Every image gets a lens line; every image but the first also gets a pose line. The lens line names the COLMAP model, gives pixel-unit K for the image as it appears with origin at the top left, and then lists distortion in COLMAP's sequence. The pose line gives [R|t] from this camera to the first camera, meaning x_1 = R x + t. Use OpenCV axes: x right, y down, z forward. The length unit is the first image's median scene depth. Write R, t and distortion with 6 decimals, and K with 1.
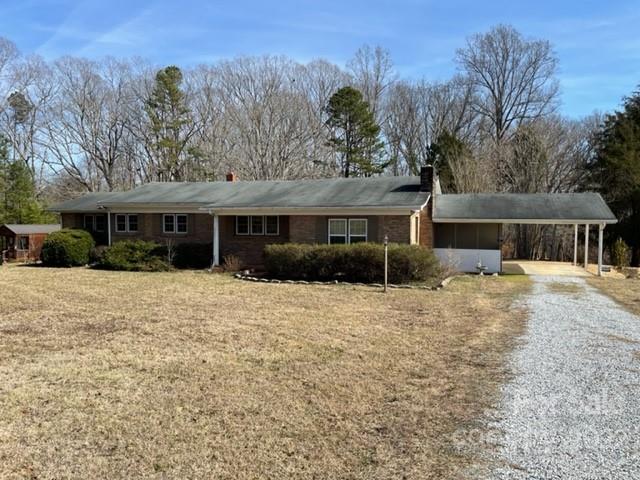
lens RADIAL K [[487.6, 0, 322.3], [0, 487.6, 240.8], [0, 0, 1]] dist [0.026679, -0.019145]
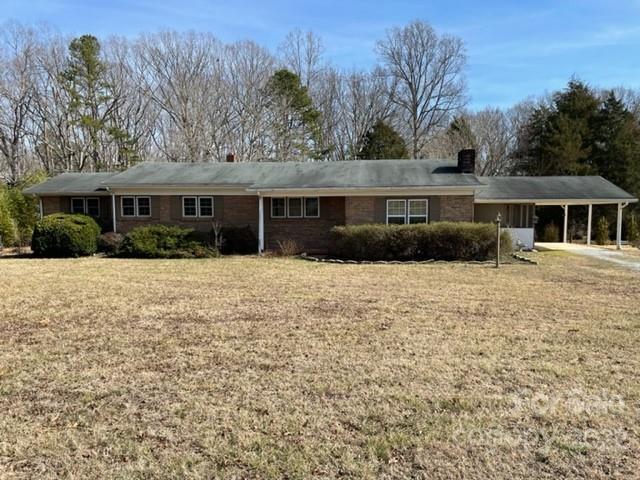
lens RADIAL K [[487.6, 0, 321.3], [0, 487.6, 240.5], [0, 0, 1]] dist [0.026679, -0.019145]
pose [[0.971731, -0.022392, 0.235027, -0.292135], [0.016783, 0.999525, 0.025839, 0.008596], [-0.235494, -0.021164, 0.971645, 0.047865]]
